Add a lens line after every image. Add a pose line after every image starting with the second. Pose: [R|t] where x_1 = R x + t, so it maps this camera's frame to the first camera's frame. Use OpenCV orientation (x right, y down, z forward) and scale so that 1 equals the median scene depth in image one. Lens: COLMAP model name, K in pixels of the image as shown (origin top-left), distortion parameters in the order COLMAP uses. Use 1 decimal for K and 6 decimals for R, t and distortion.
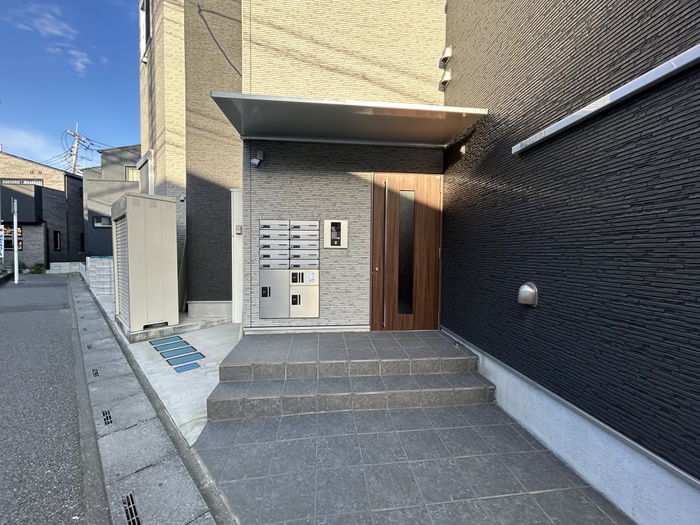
lens RADIAL K [[280.8, 0, 350.0], [0, 280.8, 262.5], [0, 0, 1]] dist [0.001103, 0.000198]
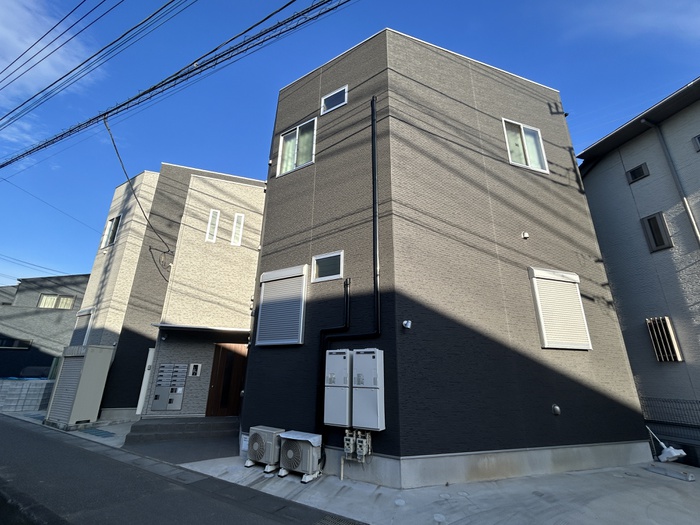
lens RADIAL K [[318.0, 0, 350.0], [0, 318.0, 262.5], [0, 0, 1]] dist [0.002101, 0.000843]
pose [[0.976555, 0.076360, 0.201270, 0.602121], [-0.000309, 0.935469, -0.353410, -0.004301], [-0.215268, 0.345062, 0.913560, -1.988472]]
